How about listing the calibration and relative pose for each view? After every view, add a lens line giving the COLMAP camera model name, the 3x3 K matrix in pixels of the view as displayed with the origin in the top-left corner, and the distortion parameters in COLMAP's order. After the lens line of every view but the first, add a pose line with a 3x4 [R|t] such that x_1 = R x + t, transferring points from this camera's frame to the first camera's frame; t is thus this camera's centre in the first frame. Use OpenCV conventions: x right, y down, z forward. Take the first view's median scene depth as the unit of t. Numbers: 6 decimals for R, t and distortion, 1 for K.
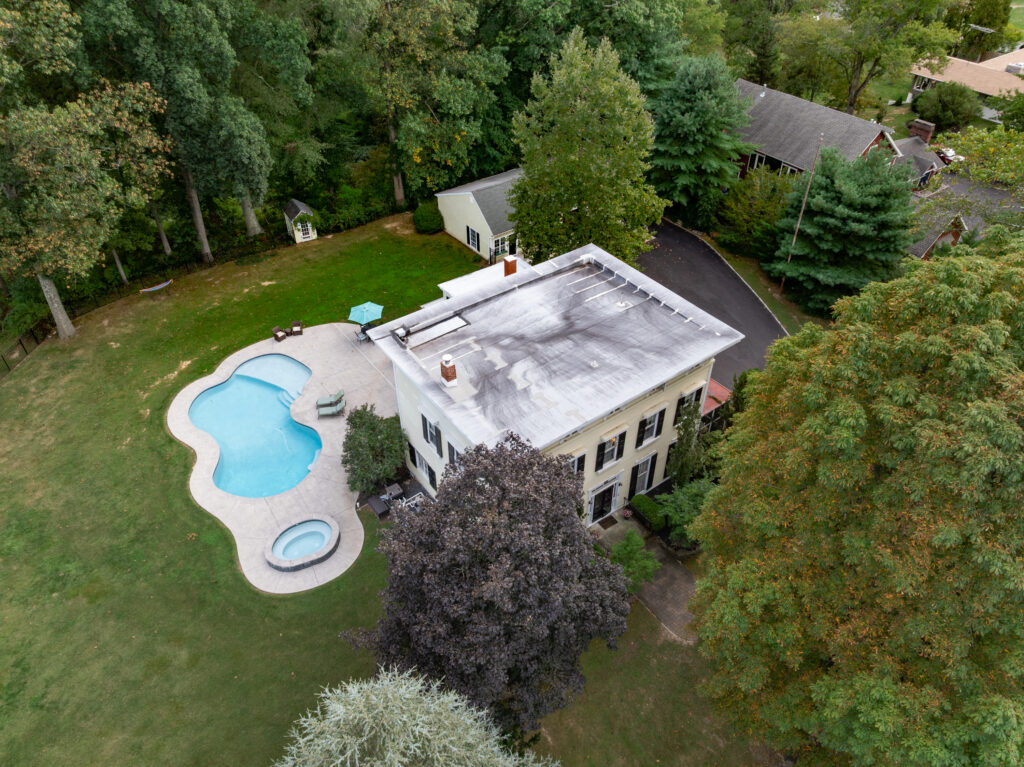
lens RADIAL K [[722.5, 0, 511.0], [0, 722.5, 385.0], [0, 0, 1]] dist [-0.041844, 0.014625]
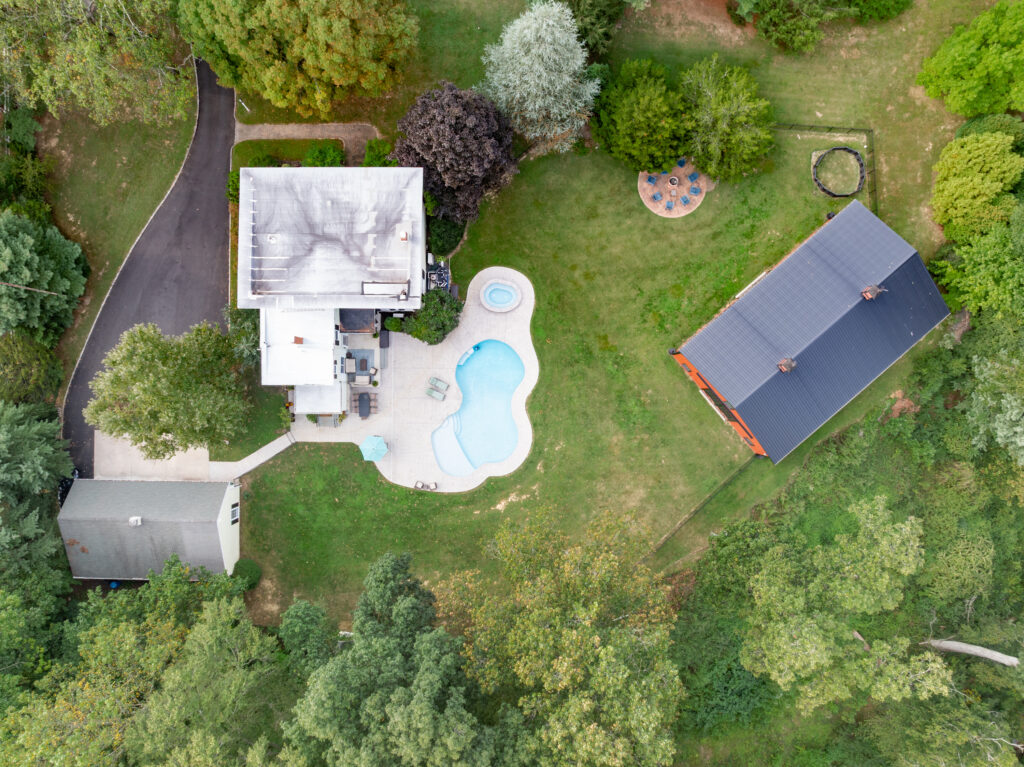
lens RADIAL K [[722.5, 0, 512.9], [0, 722.5, 387.0], [0, 0, 1]] dist [-0.041844, 0.014625]
pose [[-0.800455, -0.599293, 0.010943, -0.422887], [0.392928, -0.510859, 0.764611, -1.137161], [-0.452636, 0.616337, 0.644399, -0.032733]]
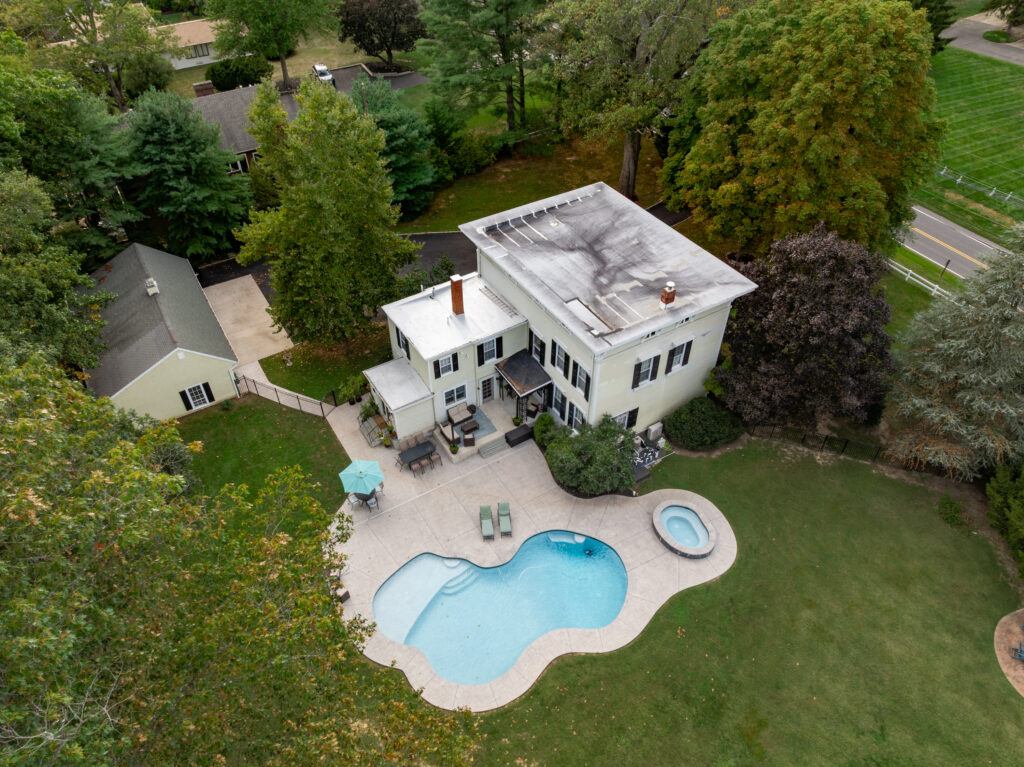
lens RADIAL K [[722.5, 0, 512.8], [0, 722.5, 383.2], [0, 0, 1]] dist [-0.041844, 0.014625]
pose [[0.080626, -0.673876, 0.734433, -0.857702], [0.642996, 0.598177, 0.478267, -0.531407], [-0.761614, 0.433677, 0.481528, 0.522778]]
